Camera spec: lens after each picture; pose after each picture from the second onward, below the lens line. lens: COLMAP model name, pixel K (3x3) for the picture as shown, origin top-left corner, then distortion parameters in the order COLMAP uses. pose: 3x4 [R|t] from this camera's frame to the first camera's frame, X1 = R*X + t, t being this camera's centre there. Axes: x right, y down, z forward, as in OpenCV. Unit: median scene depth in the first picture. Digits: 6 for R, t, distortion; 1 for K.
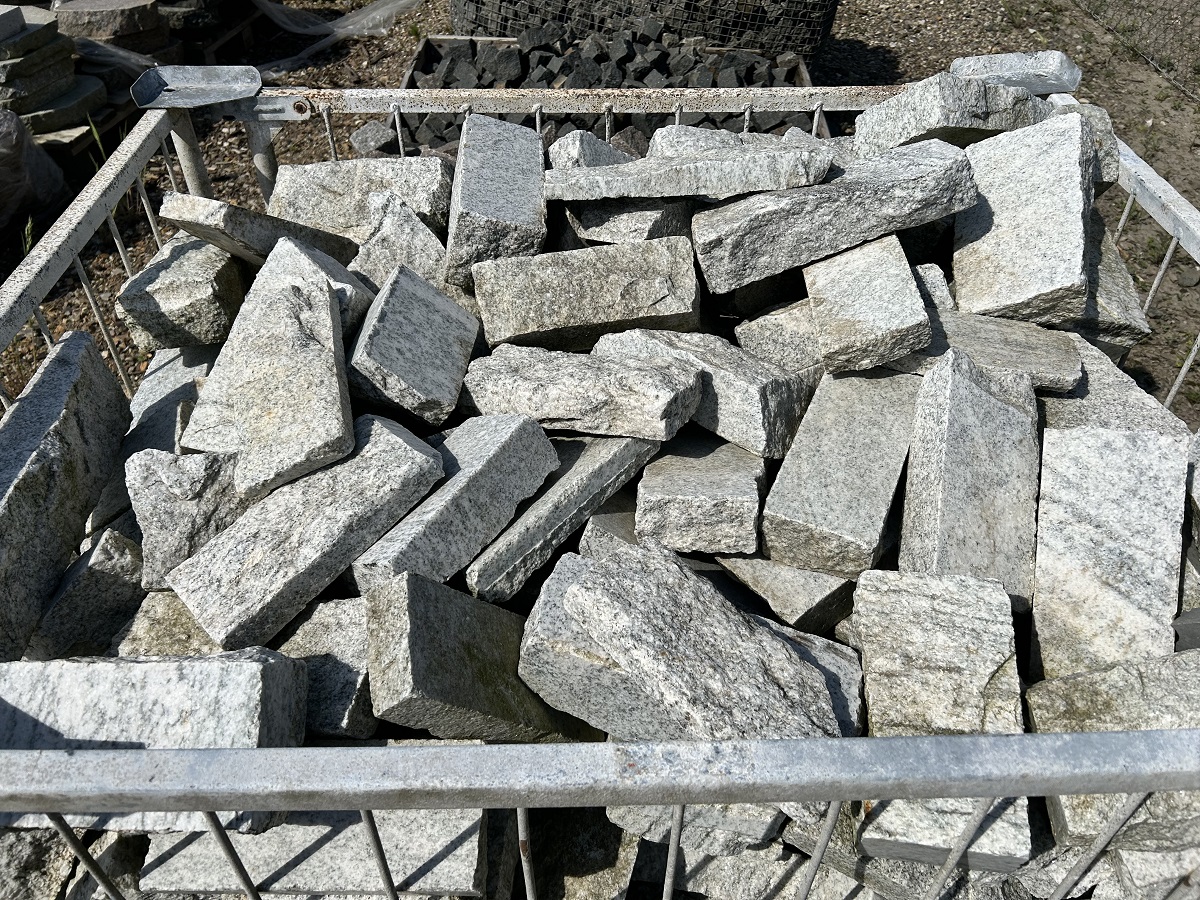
lens RADIAL K [[917.3, 0, 594.6], [0, 917.3, 448.7], [0, 0, 1]] dist [0.012746, 0.005435]
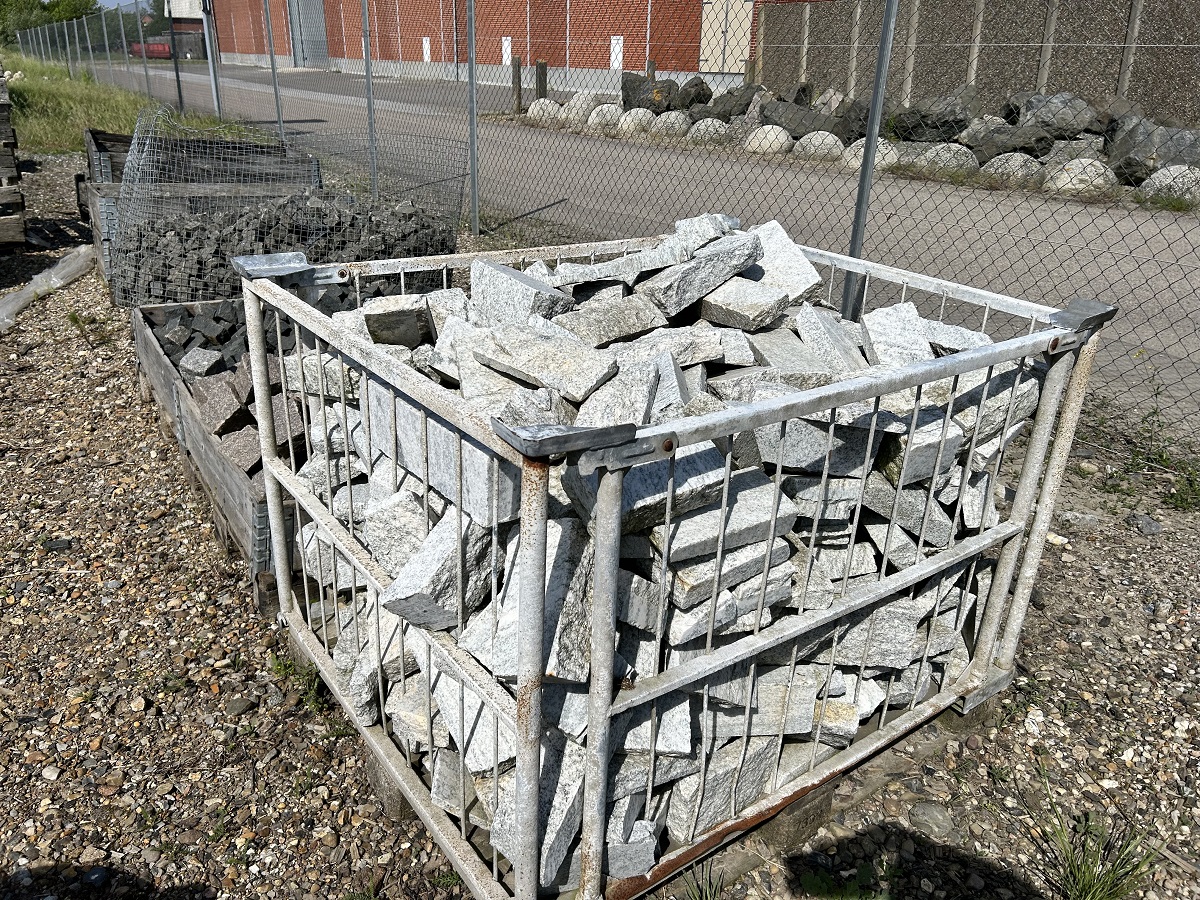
lens RADIAL K [[917.3, 0, 602.2], [0, 917.3, 451.8], [0, 0, 1]] dist [0.012746, 0.005435]
pose [[0.813402, -0.192008, 0.549100, -1.033736], [0.351558, 0.914321, -0.201057, 0.397843], [-0.463449, 0.356580, 0.811213, -0.328784]]
